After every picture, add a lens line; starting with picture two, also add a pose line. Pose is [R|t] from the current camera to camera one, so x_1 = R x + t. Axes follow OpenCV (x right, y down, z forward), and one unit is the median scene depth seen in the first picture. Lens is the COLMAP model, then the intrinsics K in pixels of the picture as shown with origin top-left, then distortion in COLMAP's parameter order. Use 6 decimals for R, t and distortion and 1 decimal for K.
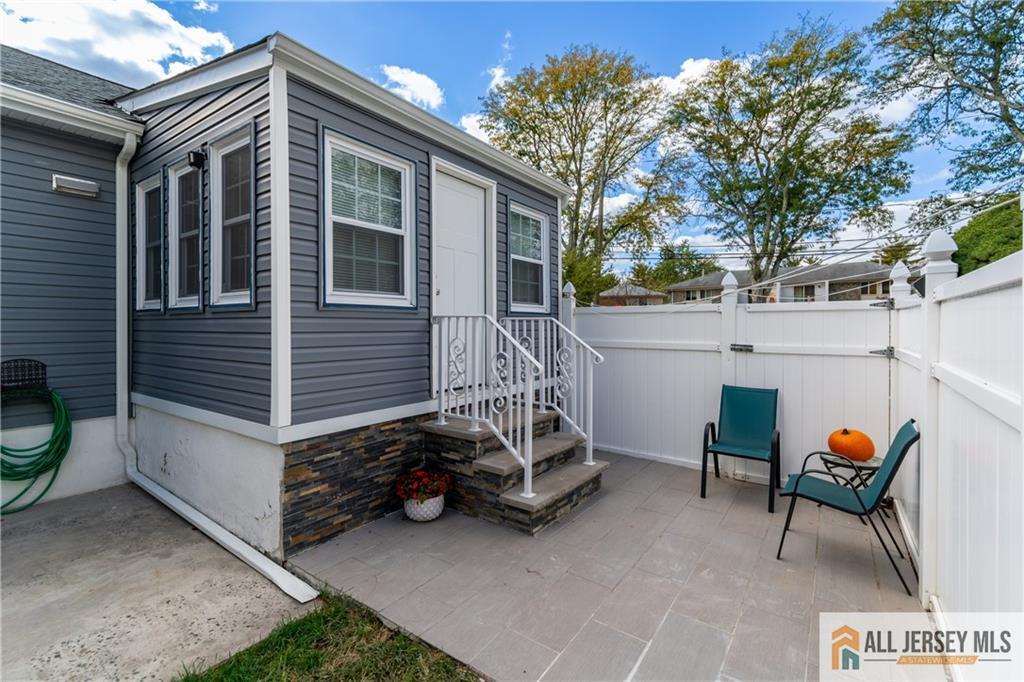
lens RADIAL K [[456.9, 0, 514.9], [0, 456.9, 324.3], [0, 0, 1]] dist [-0.000527, -0.000415]
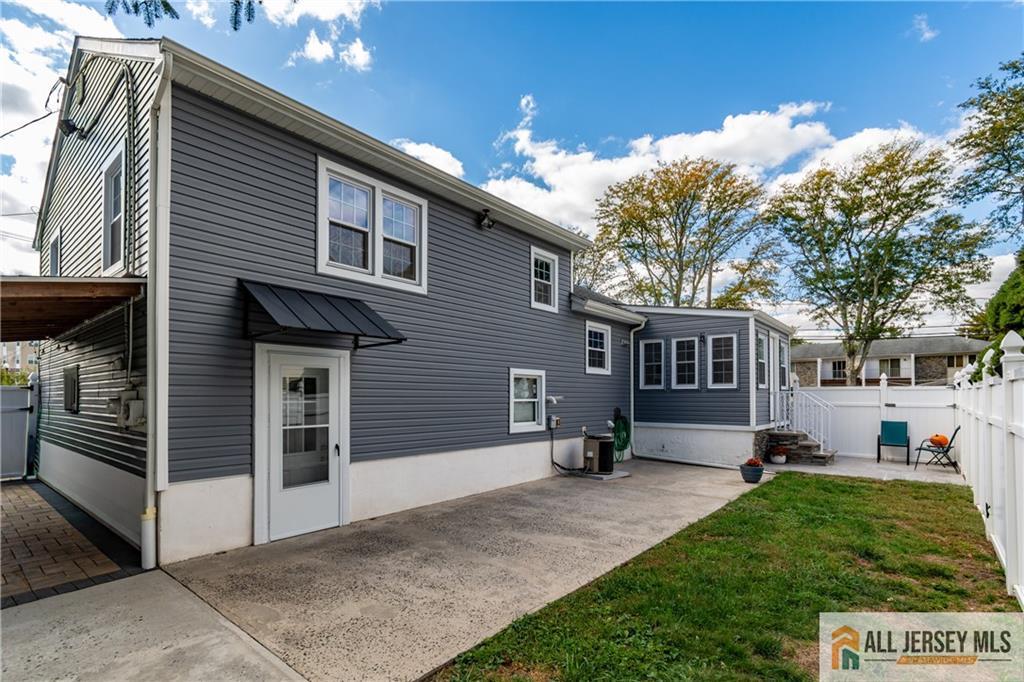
lens RADIAL K [[480.3, 0, 526.4], [0, 480.3, 387.2], [0, 0, 1]] dist [0.002664, 0.000316]
pose [[0.997417, 0.000283, -0.071829, -0.202863], [-0.001469, 0.999863, -0.016465, 0.000497], [0.071815, 0.016528, 0.997281, -0.274295]]
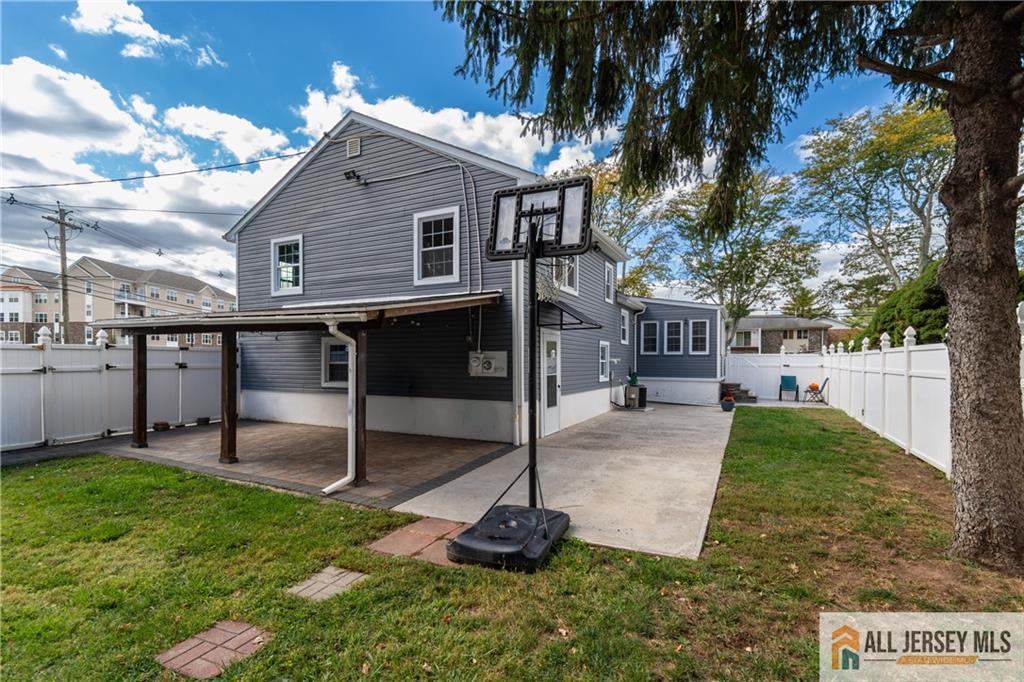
lens RADIAL K [[469.9, 0, 516.1], [0, 469.9, 364.8], [0, 0, 1]] dist [0.002294, 0.000220]
pose [[0.988168, 0.003855, 0.153328, -0.387607], [-0.005387, 0.999940, 0.009581, 0.003377], [-0.153282, -0.010293, 0.988129, -0.421084]]
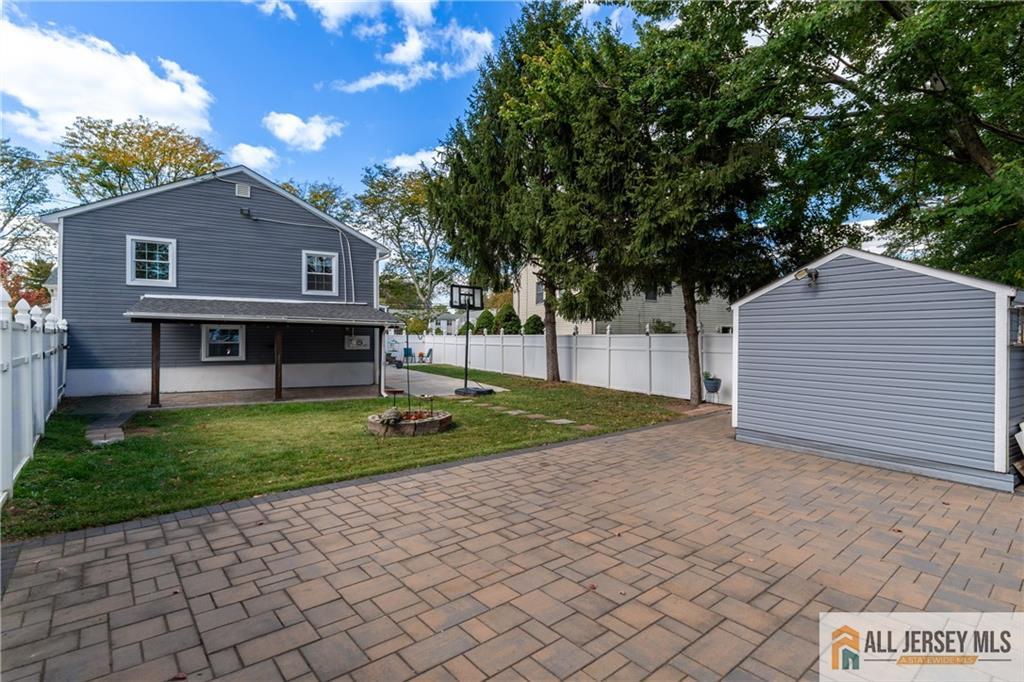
lens RADIAL K [[508.0, 0, 512.0], [0, 508.0, 341.0], [0, 0, 1]] dist [0.000673, 0.000042]
pose [[0.422331, -0.001377, 0.906441, -0.884783], [-0.003283, 0.999990, 0.003049, 0.001303], [-0.906436, -0.004264, 0.422322, -0.555050]]
